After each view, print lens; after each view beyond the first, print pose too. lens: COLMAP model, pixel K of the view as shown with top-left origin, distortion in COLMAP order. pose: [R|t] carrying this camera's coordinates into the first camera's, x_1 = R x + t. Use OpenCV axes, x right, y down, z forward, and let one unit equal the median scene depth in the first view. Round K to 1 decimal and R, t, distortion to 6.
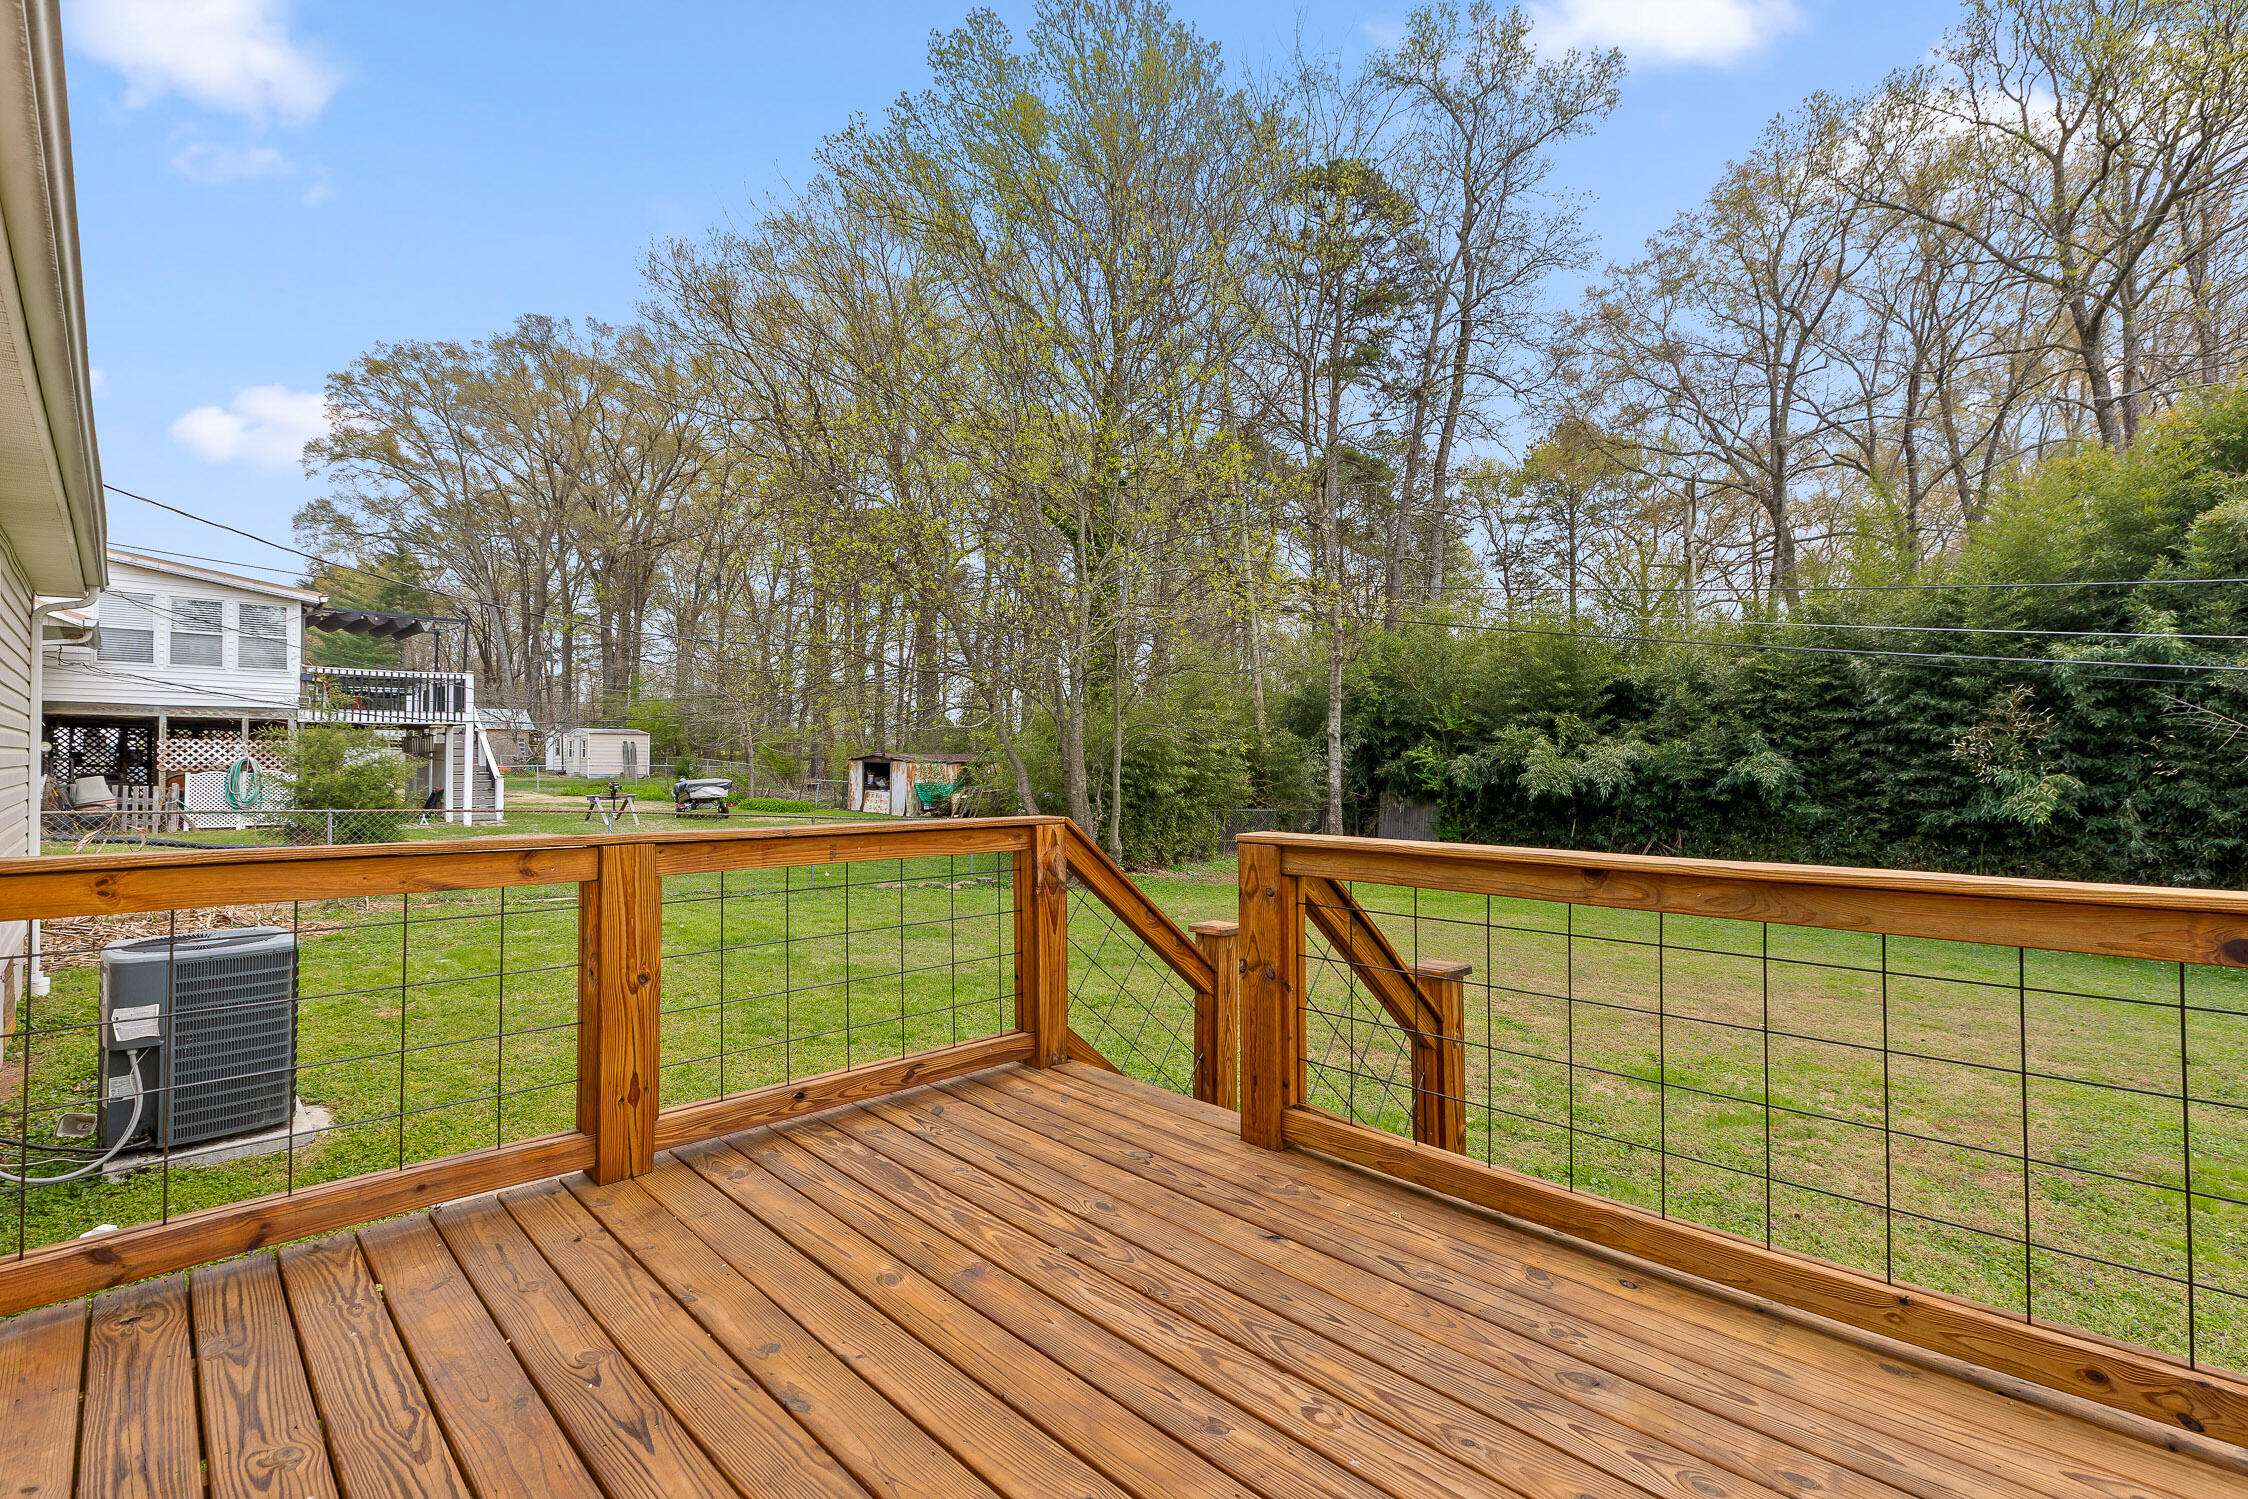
lens RADIAL K [[1025.3, 0, 1126.6], [0, 1025.3, 743.7], [0, 0, 1]] dist [0.003989, -0.000982]
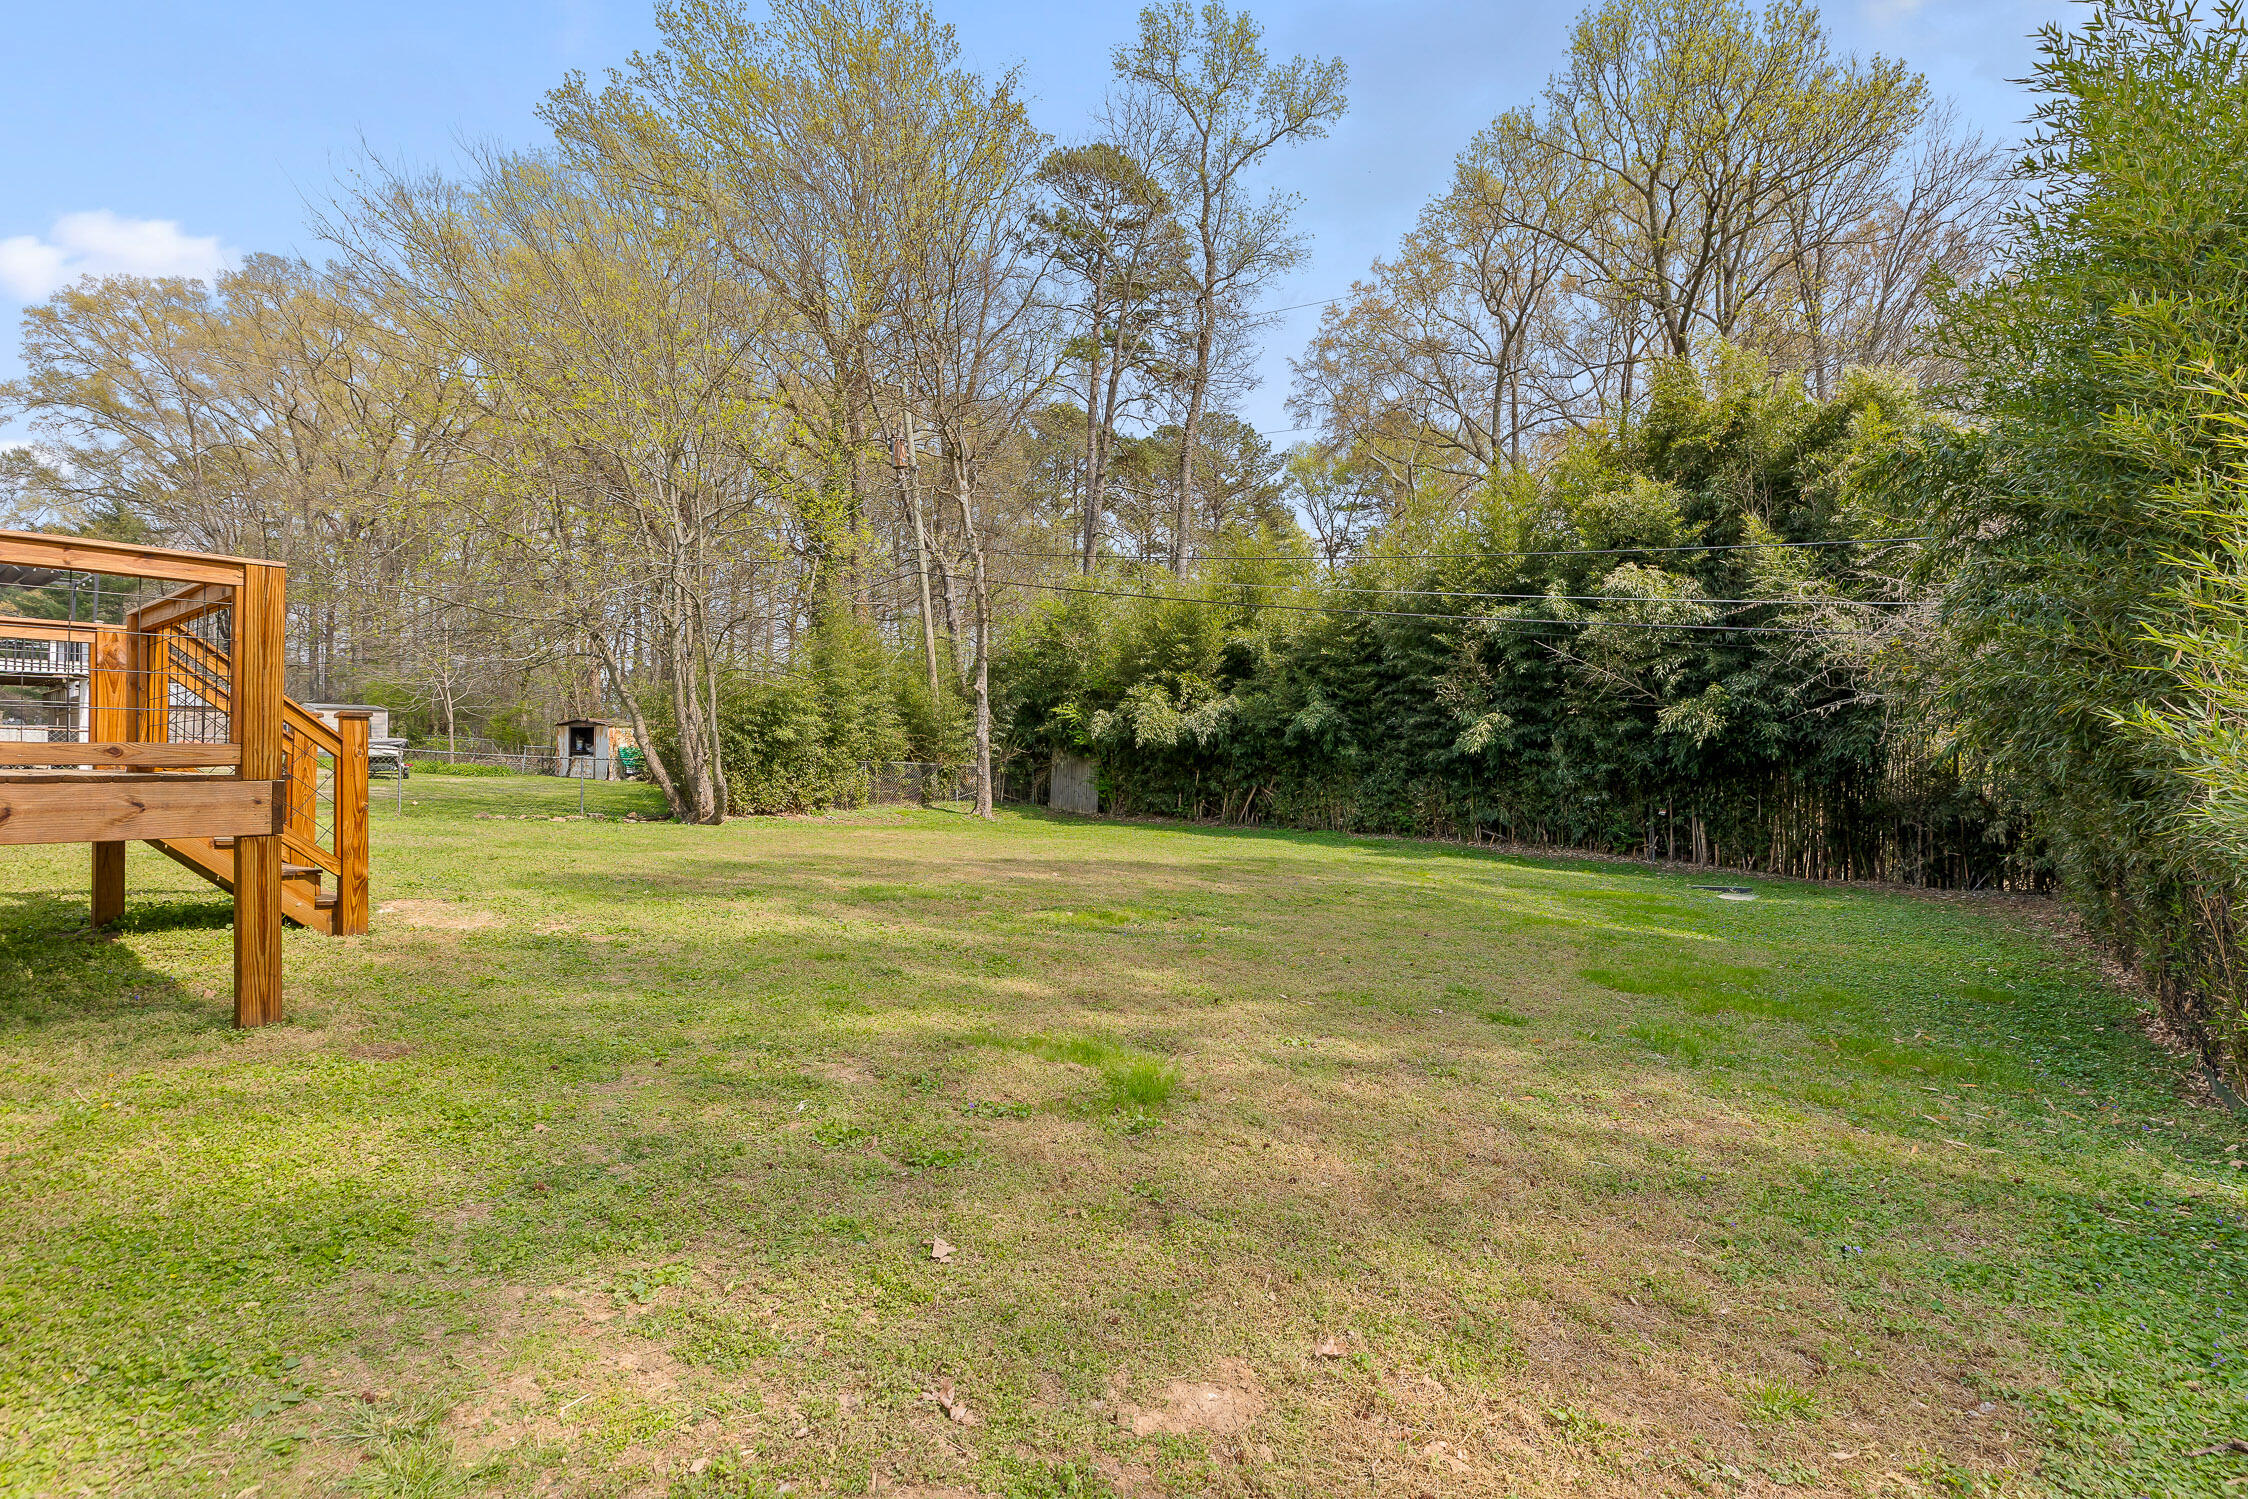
lens RADIAL K [[1100.5, 0, 1137.0], [0, 1100.5, 741.6], [0, 0, 1]] dist [-0.005069, 0.000542]
pose [[0.993505, 0.002031, 0.113774, 0.240446], [-0.001941, 0.999998, -0.000900, 0.045508], [-0.113776, 0.000674, 0.993506, -0.167179]]
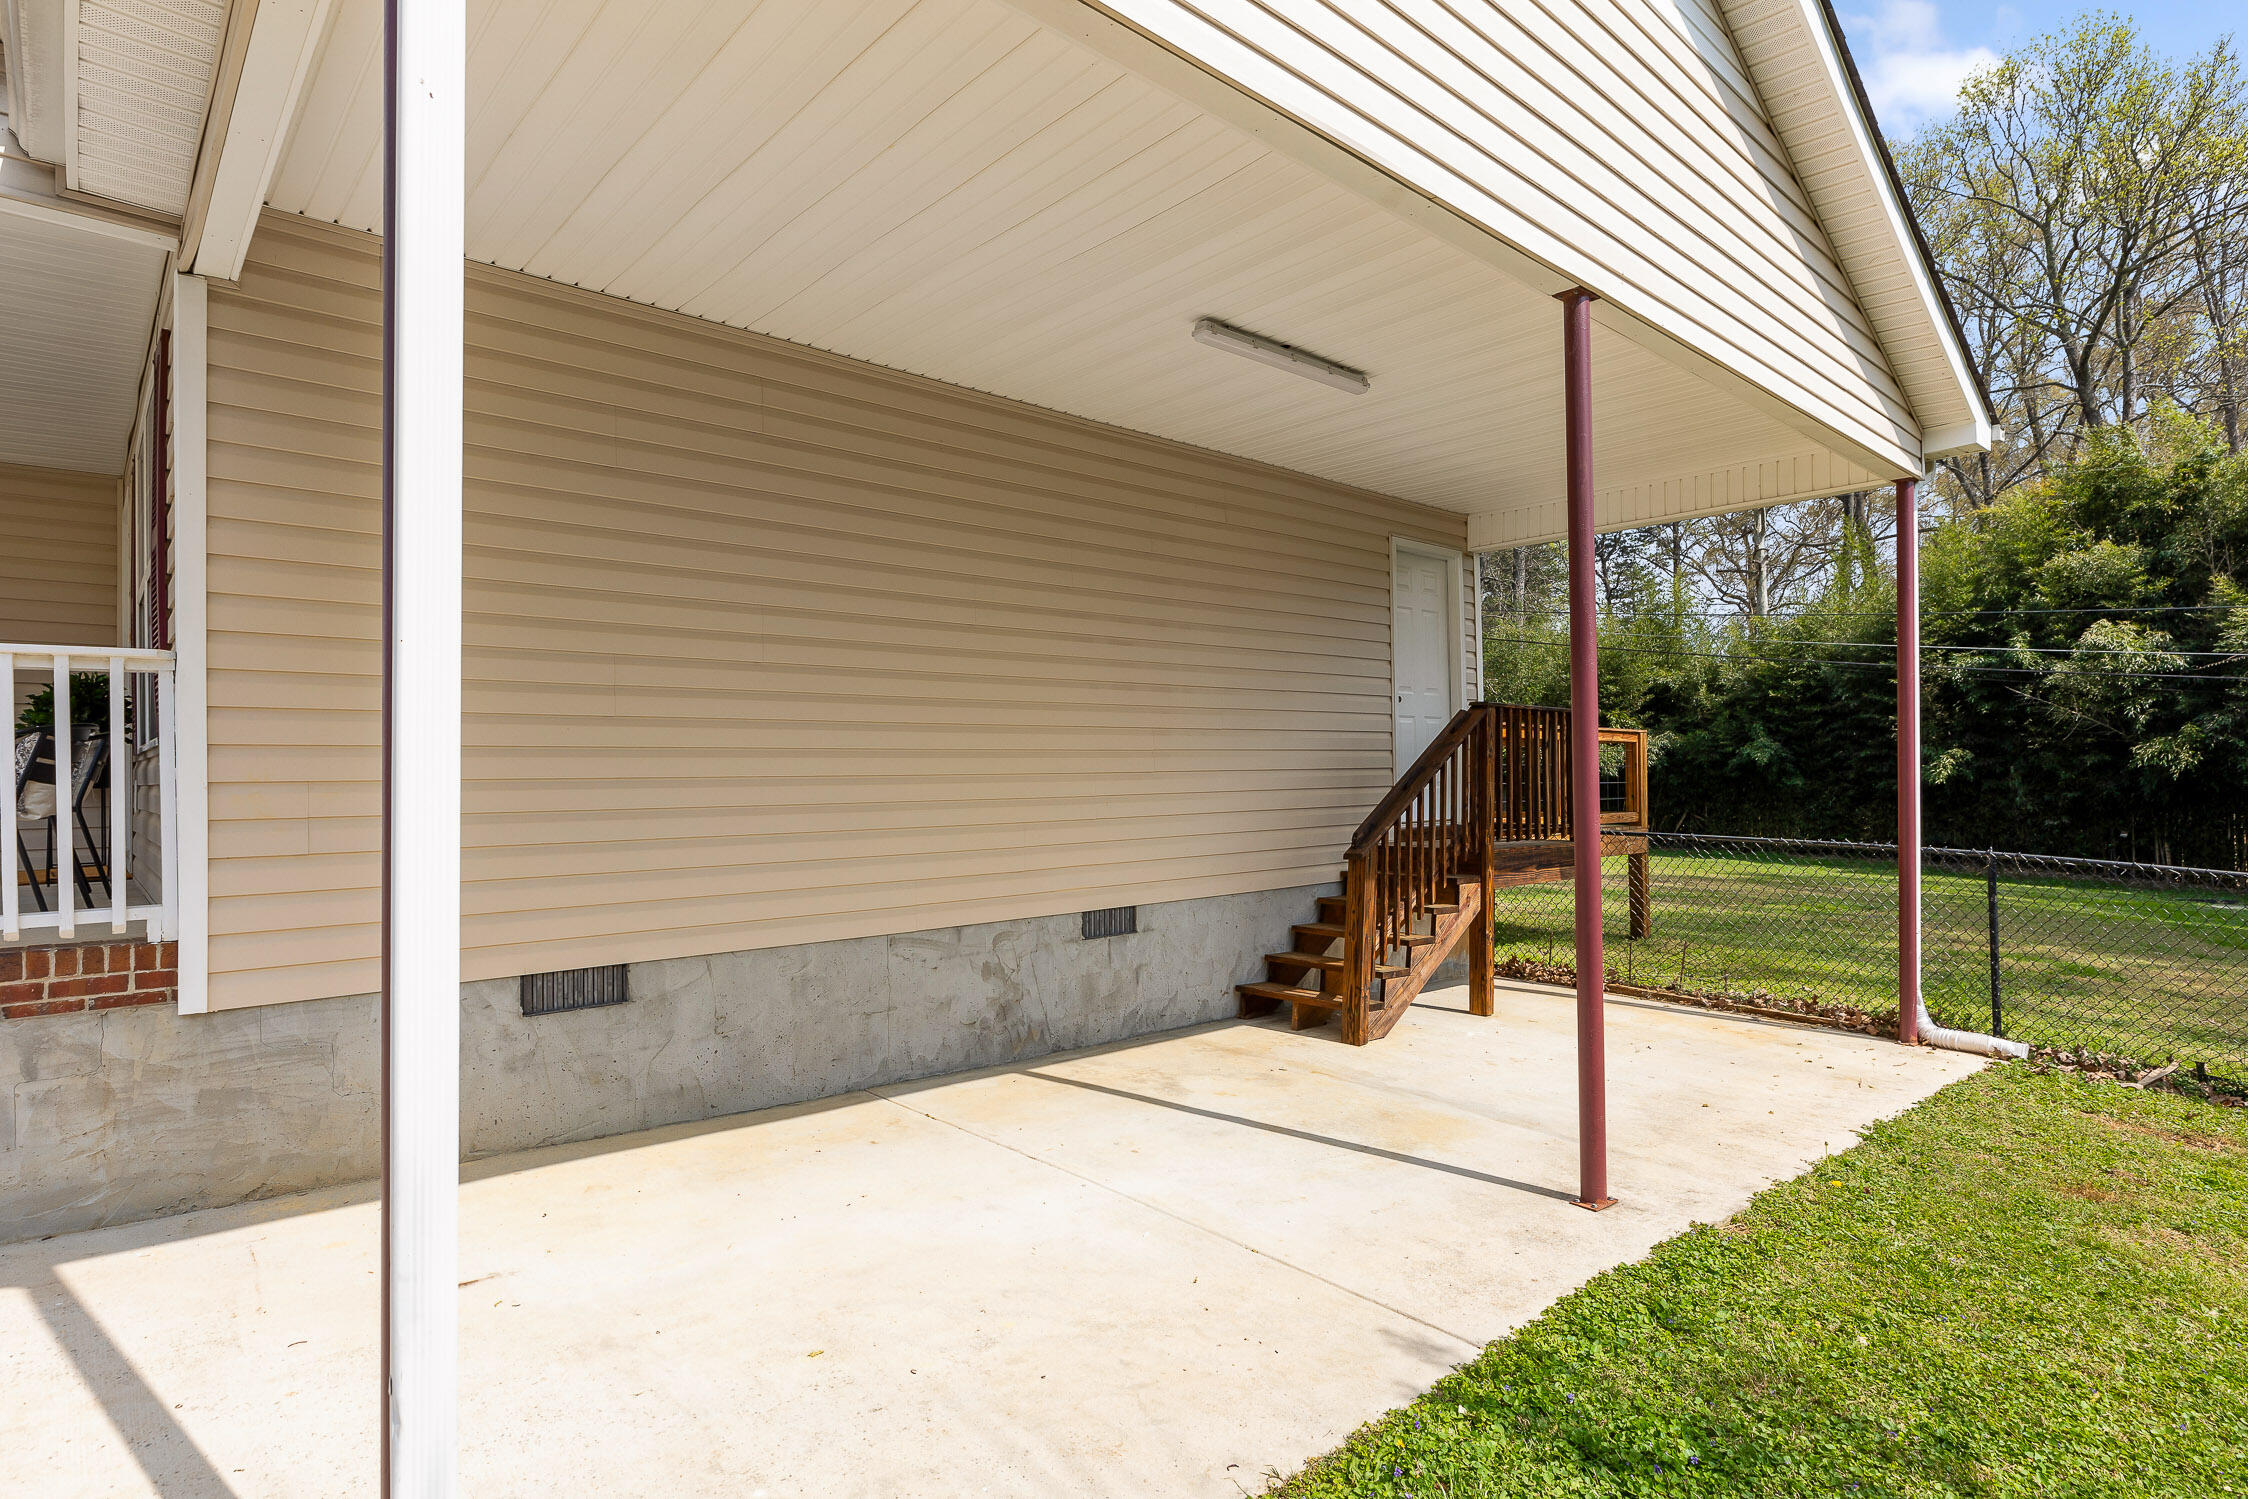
lens RADIAL K [[1188.1, 0, 1128.7], [0, 1188.1, 747.3], [0, 0, 1]] dist [-0.000646, -0.002209]
pose [[0.998993, -0.014138, -0.042587, -0.096583], [0.013816, 0.999874, -0.007832, 0.017362], [0.042692, 0.007236, 0.999062, -0.450694]]
